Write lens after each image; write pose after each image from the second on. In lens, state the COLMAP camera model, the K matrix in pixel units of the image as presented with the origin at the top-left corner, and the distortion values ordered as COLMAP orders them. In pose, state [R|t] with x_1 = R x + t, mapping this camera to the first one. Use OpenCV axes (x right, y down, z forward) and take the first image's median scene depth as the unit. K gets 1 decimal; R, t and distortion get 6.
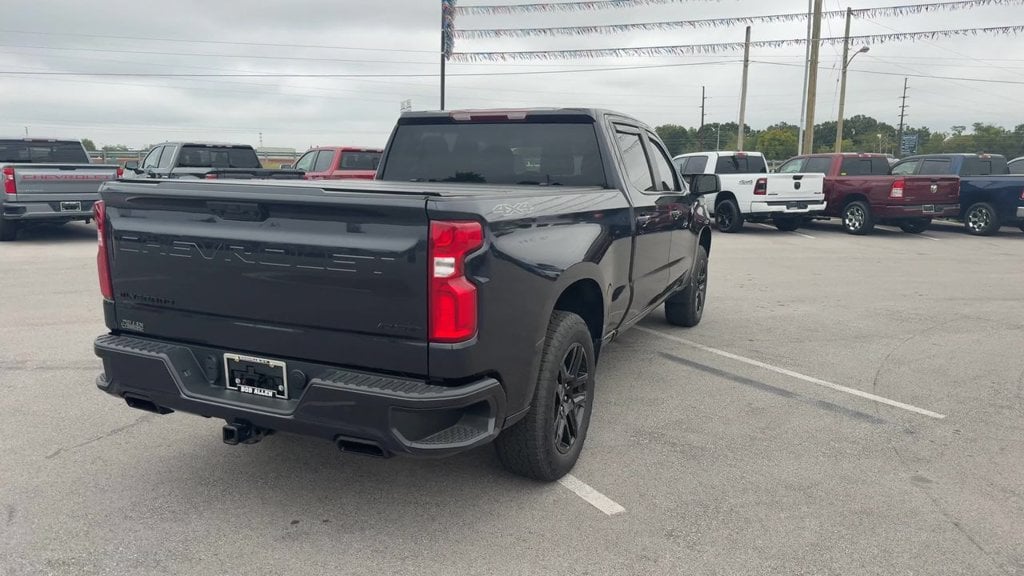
lens RADIAL K [[714.9, 0, 512.0], [0, 714.9, 288.0], [0, 0, 1]] dist [0.039756, -0.054364]
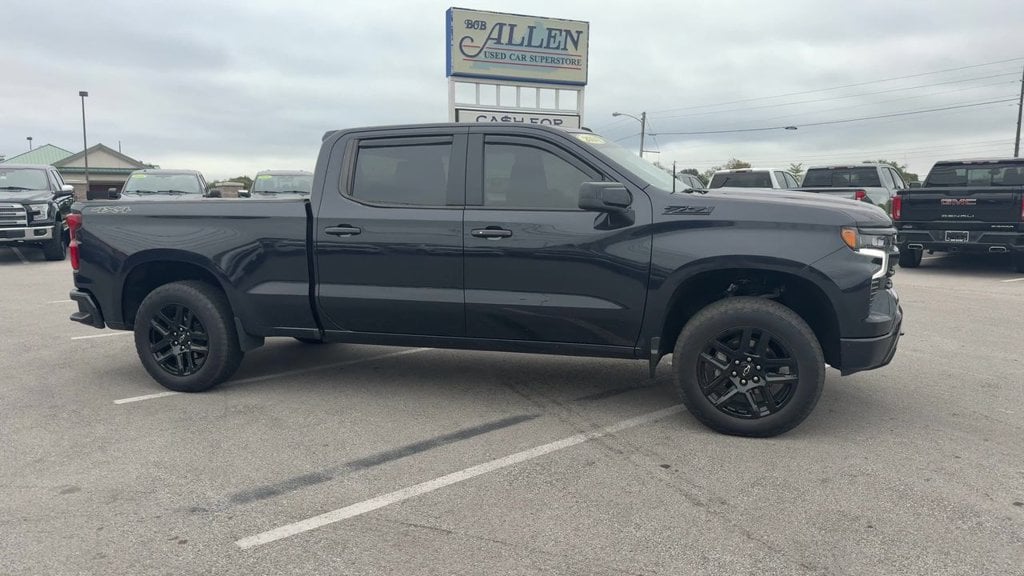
lens RADIAL K [[705.2, 0, 512.0], [0, 705.2, 288.0], [0, 0, 1]] dist [0.128939, -0.192615]
pose [[0.116182, 0.109291, -0.987197, 1.241060], [-0.145106, 0.985131, 0.091985, -0.145565], [0.982571, 0.132561, 0.130313, 1.123276]]
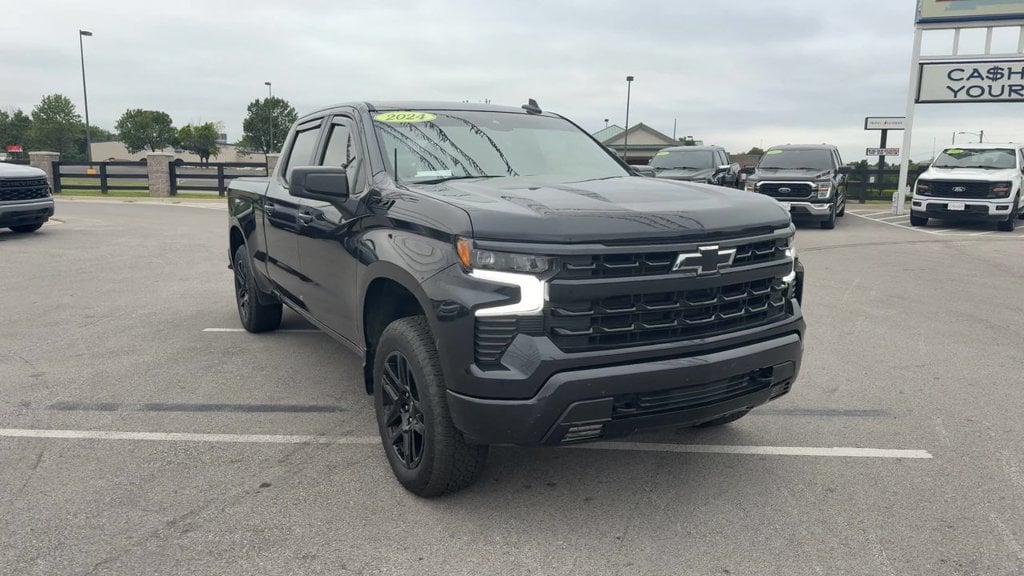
lens RADIAL K [[714.9, 0, 512.0], [0, 714.9, 288.0], [0, 0, 1]] dist [0.039756, -0.054364]
pose [[-0.595532, 0.112715, -0.795385, 0.894201], [-0.135781, 0.961739, 0.237953, -0.303451], [0.791774, 0.249707, -0.557441, 1.996368]]
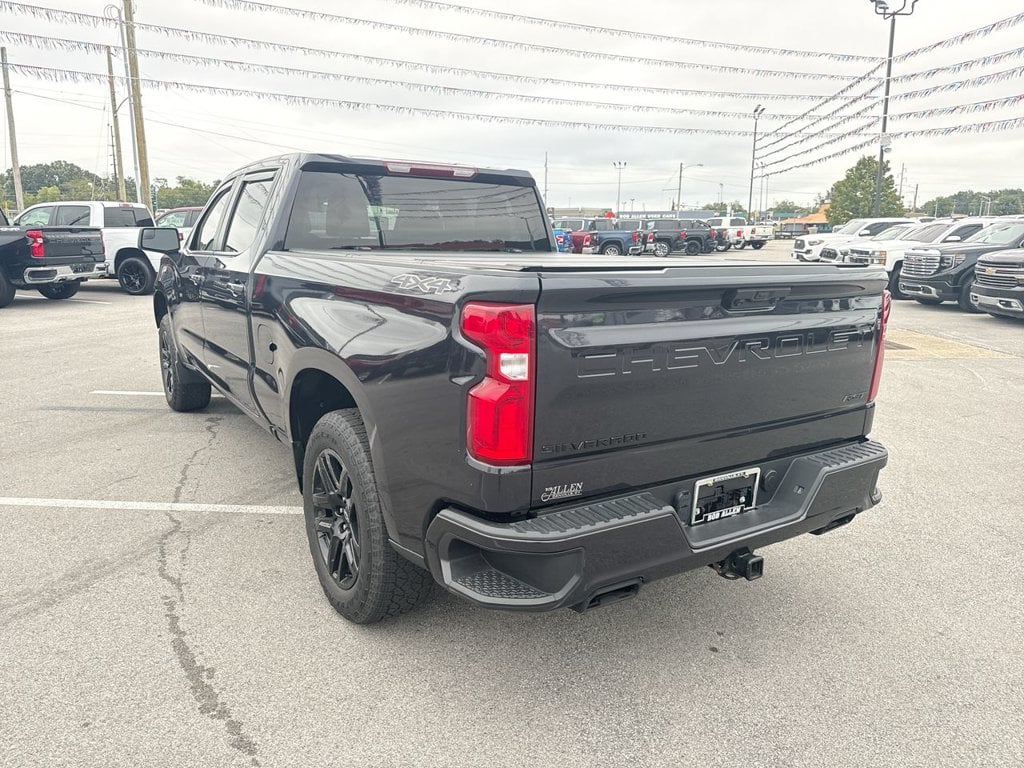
lens RADIAL K [[717.8, 0, 509.2], [0, 717.8, 388.4], [0, 0, 1]] dist [0.055418, -0.086041]
pose [[0.547268, -0.178764, 0.817644, -0.727442], [0.125638, 0.983401, 0.130911, -0.088475], [-0.827474, 0.031084, 0.560643, 0.462838]]
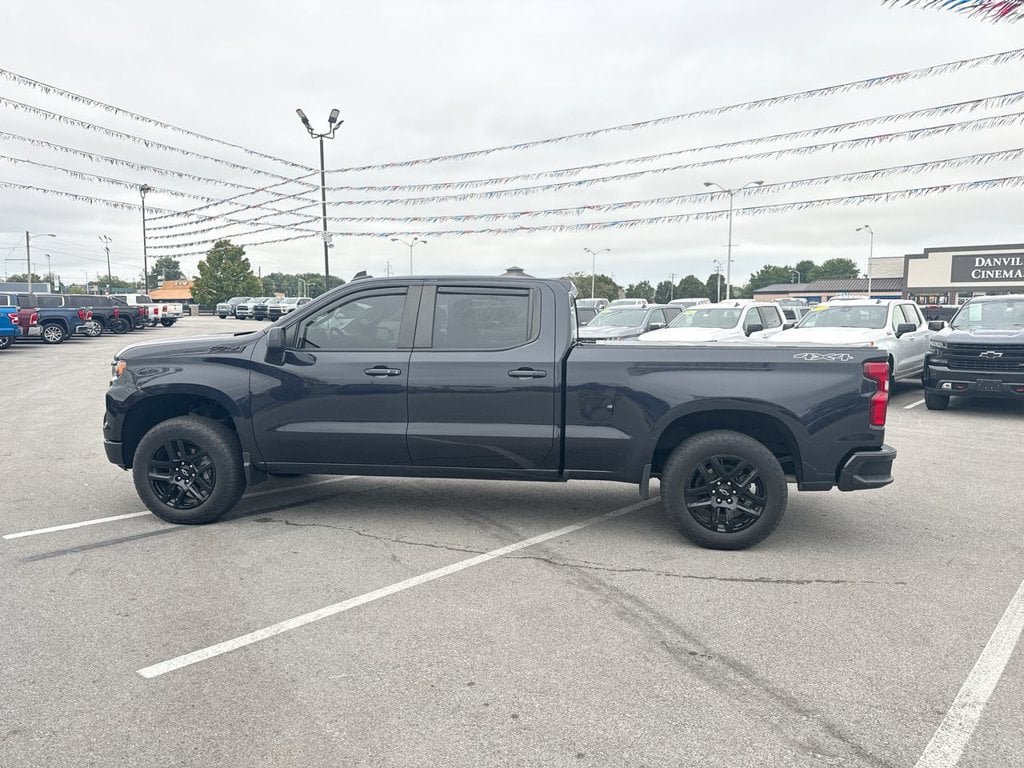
lens RADIAL K [[714.0, 0, 518.2], [0, 714.0, 374.5], [0, 0, 1]] dist [0.099677, -0.163444]
pose [[-0.291746, -0.089886, 0.952263, -1.241201], [0.137921, 0.981217, 0.134874, -0.277603], [-0.946500, 0.170686, -0.273869, 1.482296]]
